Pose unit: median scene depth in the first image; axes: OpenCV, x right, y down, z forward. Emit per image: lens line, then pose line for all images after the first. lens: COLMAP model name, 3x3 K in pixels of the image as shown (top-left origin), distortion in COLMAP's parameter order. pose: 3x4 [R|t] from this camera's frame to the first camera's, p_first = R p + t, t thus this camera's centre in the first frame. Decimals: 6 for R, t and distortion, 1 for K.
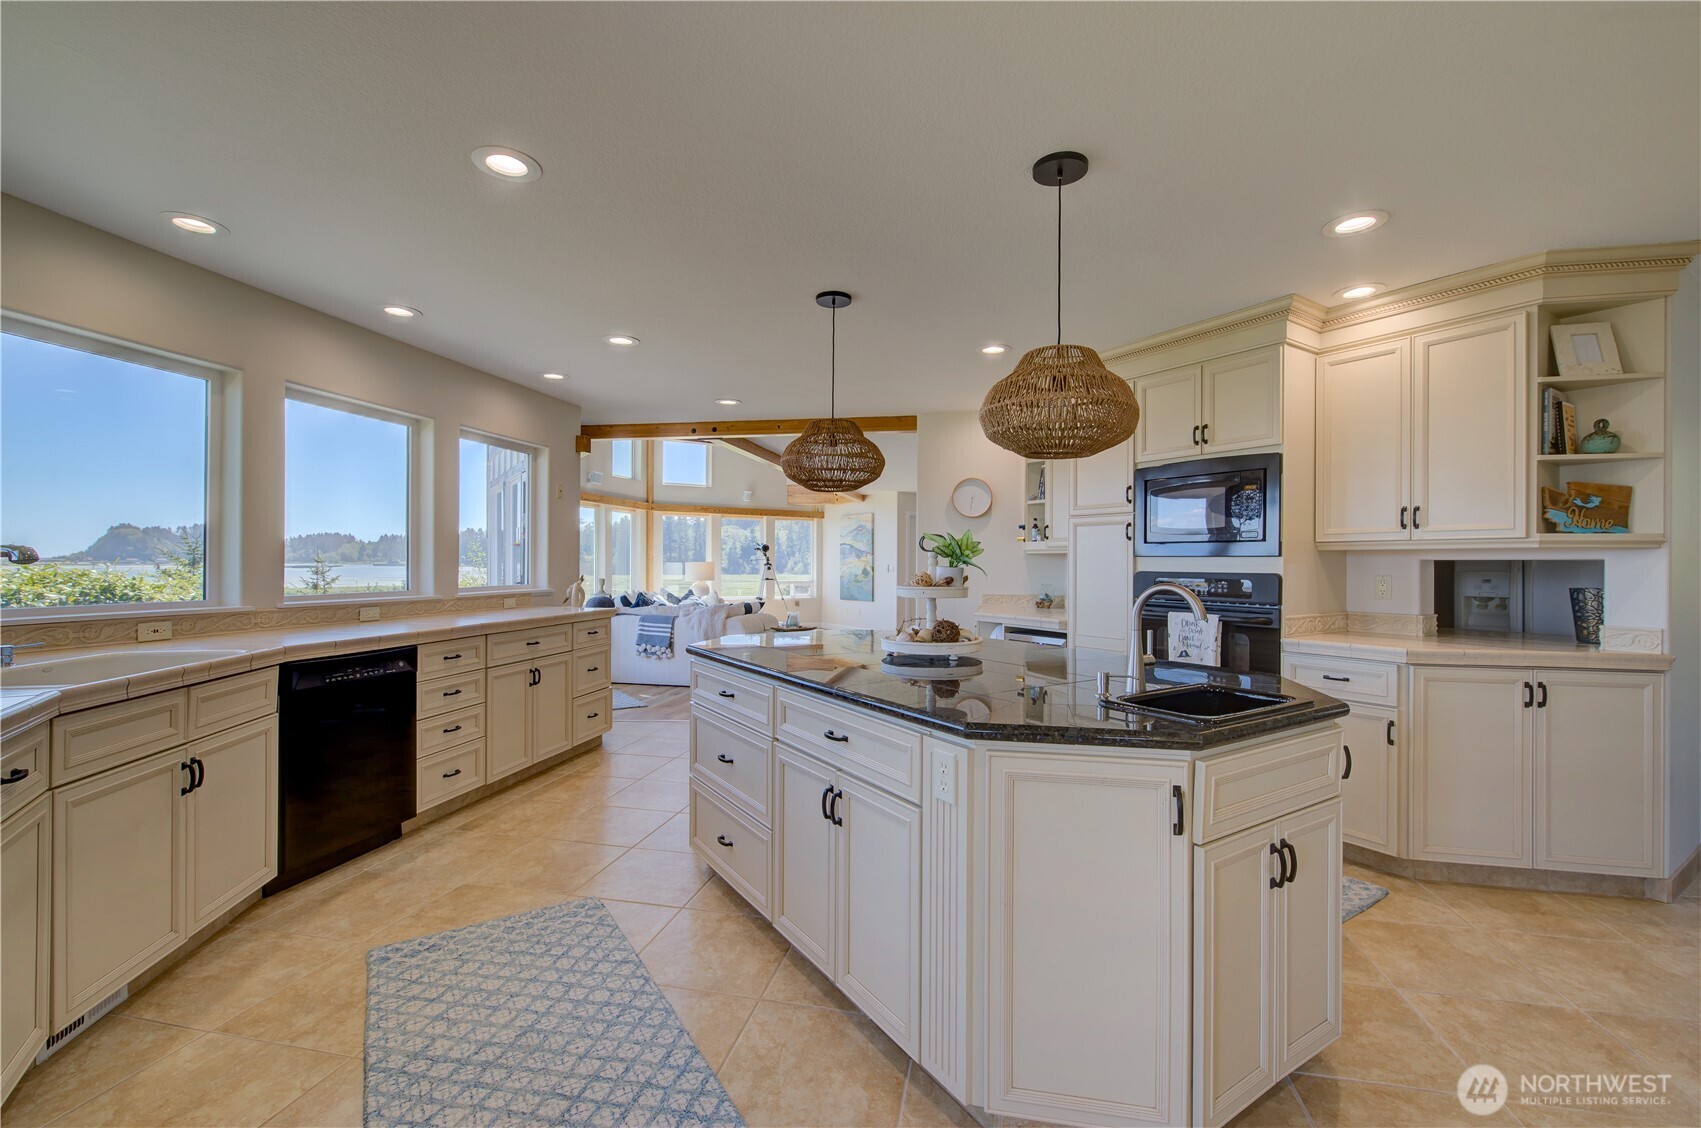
lens RADIAL K [[733.1, 0, 860.6], [0, 733.1, 560.3], [0, 0, 1]] dist [-0.002066, 0.000235]
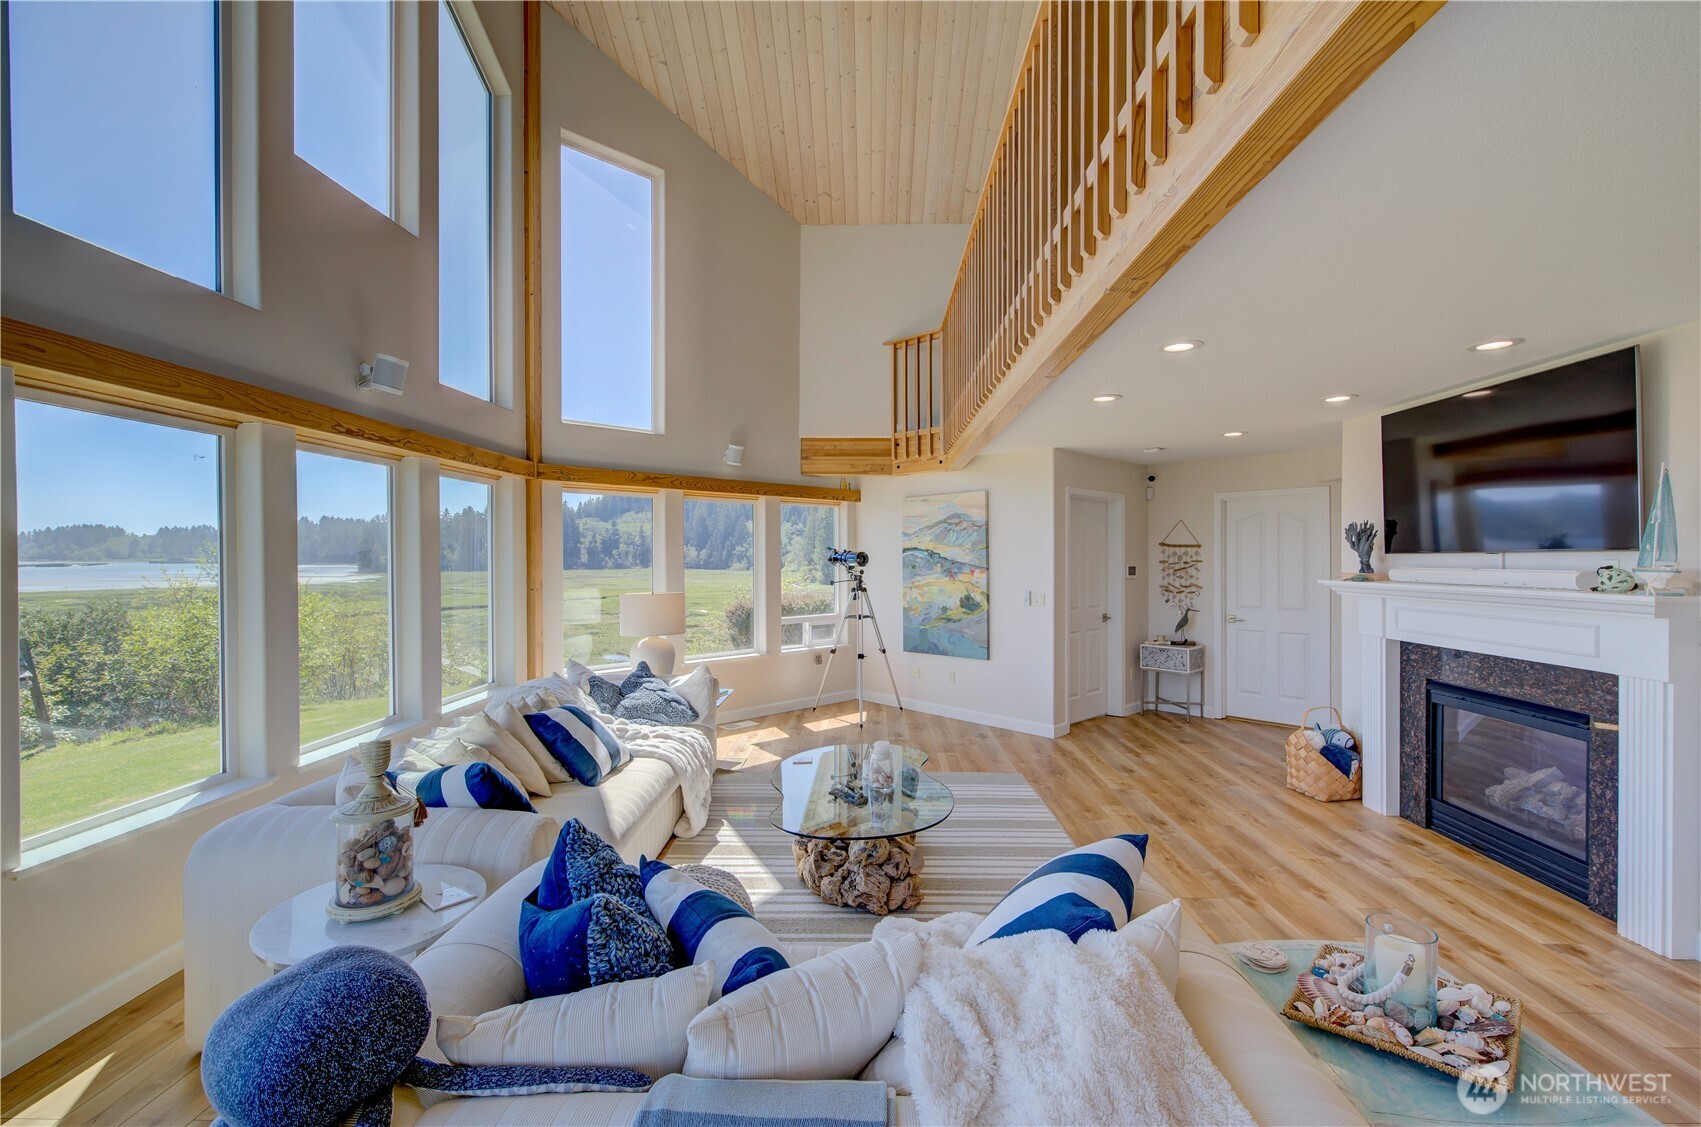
lens RADIAL K [[733.1, 0, 860.6], [0, 733.1, 559.8], [0, 0, 1]] dist [-0.002066, 0.000235]
pose [[0.984277, -0.008571, 0.176426, -0.159943], [0.006709, 0.999915, 0.011153, -0.021025], [-0.176507, -0.009794, 0.984251, 0.489982]]
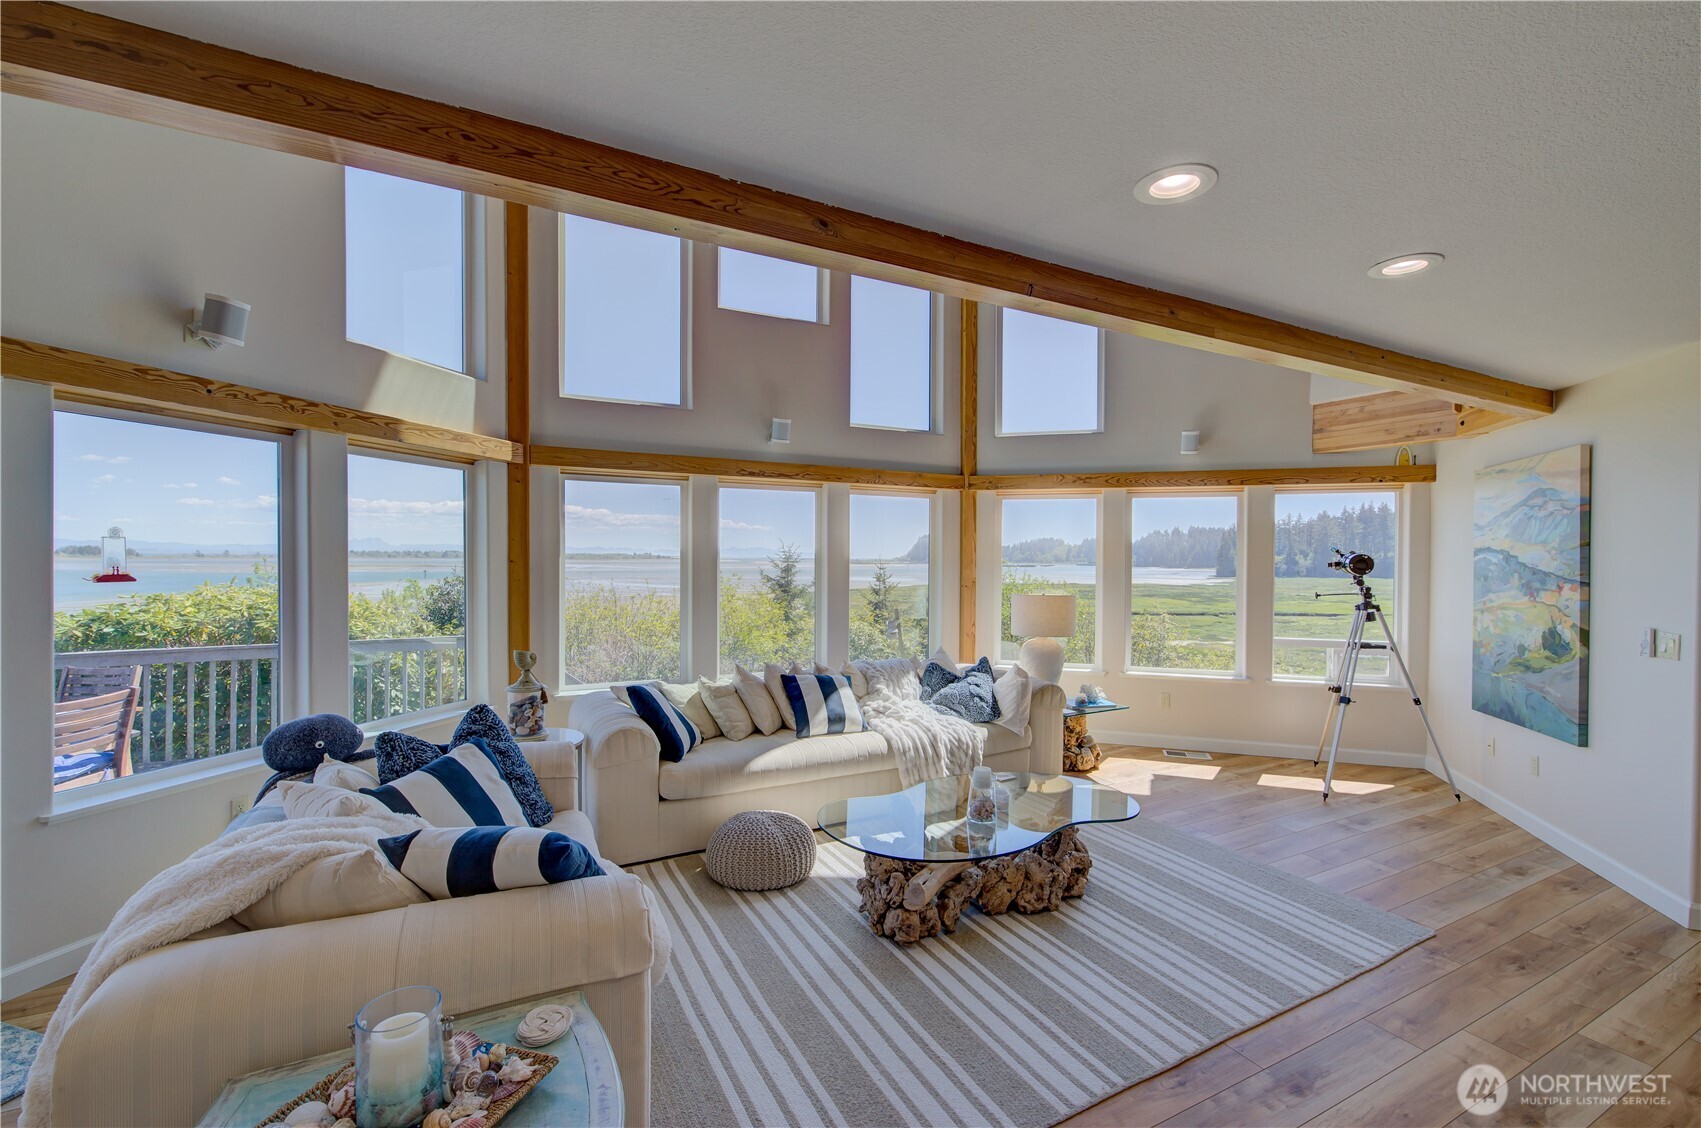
lens RADIAL K [[721.2, 0, 861.9], [0, 721.2, 572.3], [0, 0, 1]] dist [-0.001913, 0.000211]
pose [[0.629951, 0.012882, -0.776528, 0.056413], [-0.000337, 0.999867, 0.016313, -0.017555], [0.776634, -0.010015, 0.629872, 0.580540]]
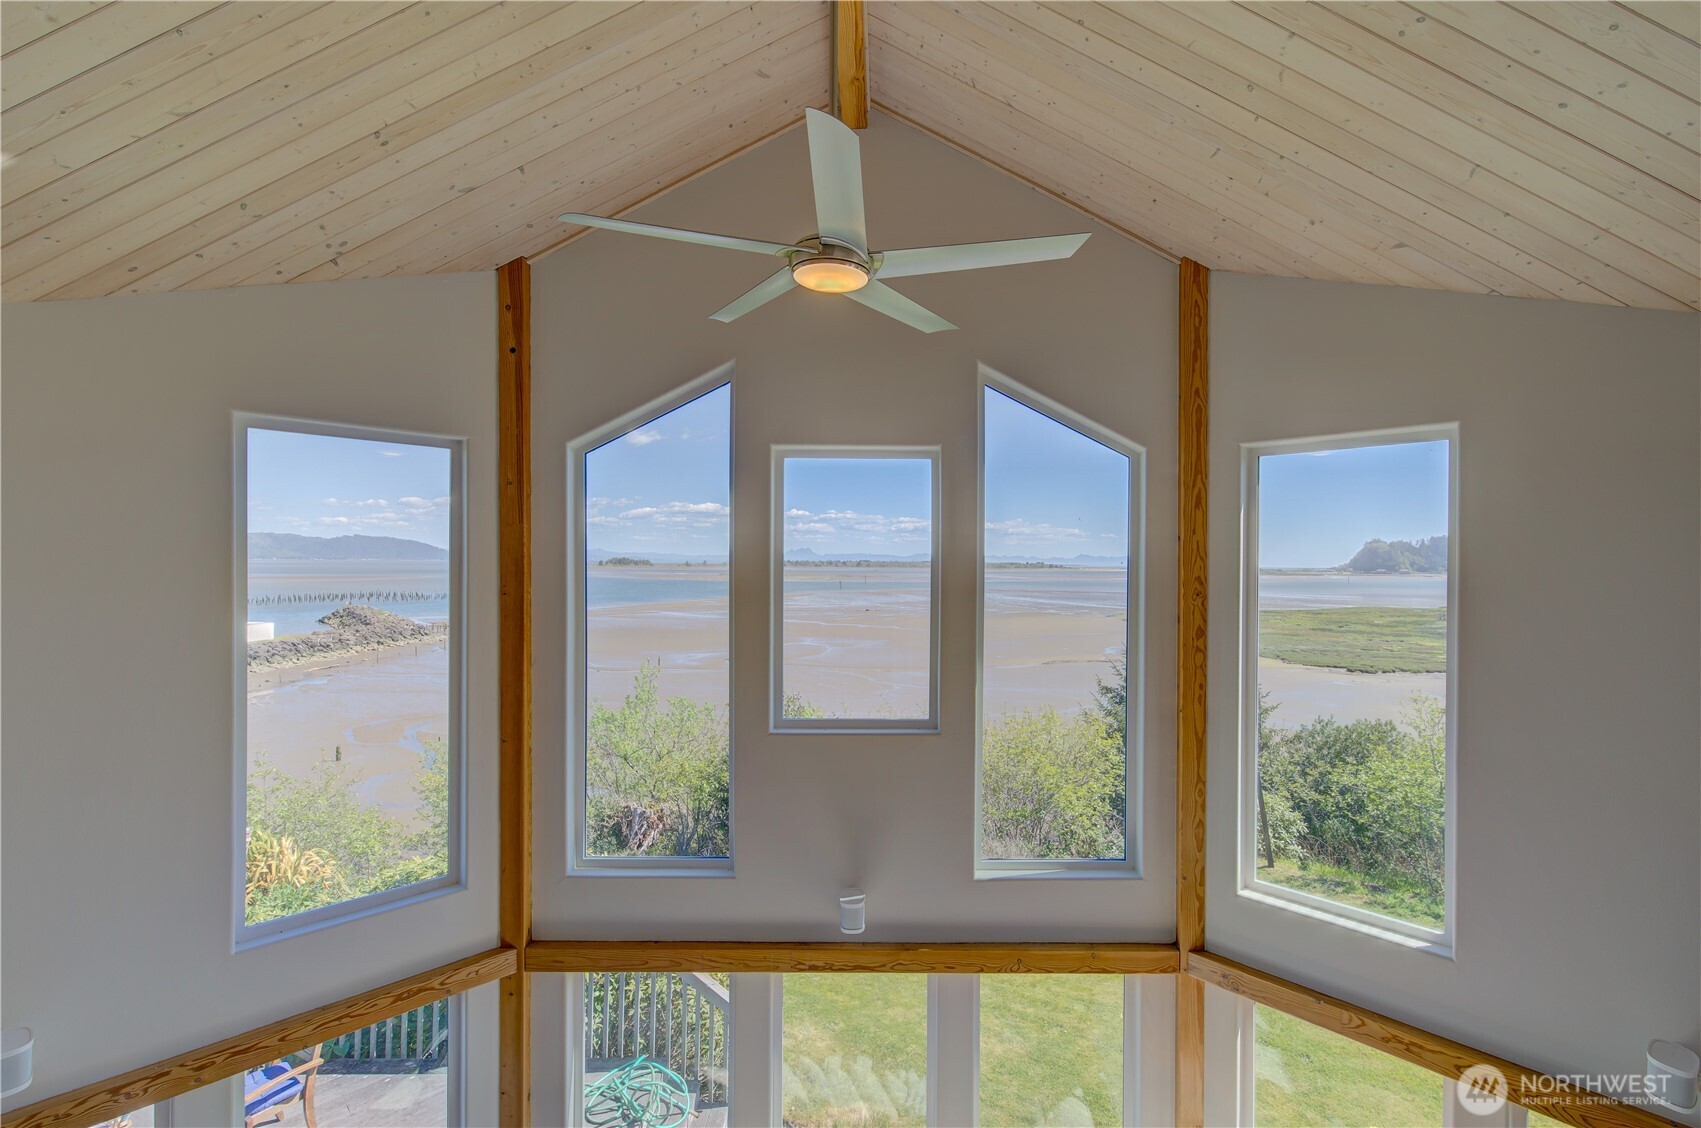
lens RADIAL K [[759.5, 0, 897.4], [0, 759.5, 566.4], [0, 0, 1]] dist [-0.003715, -0.000669]
pose [[0.204464, -0.001860, -0.978872, 0.001641], [0.000452, 0.999998, -0.001806, -0.222859], [0.978874, -0.000073, 0.204465, 0.758927]]
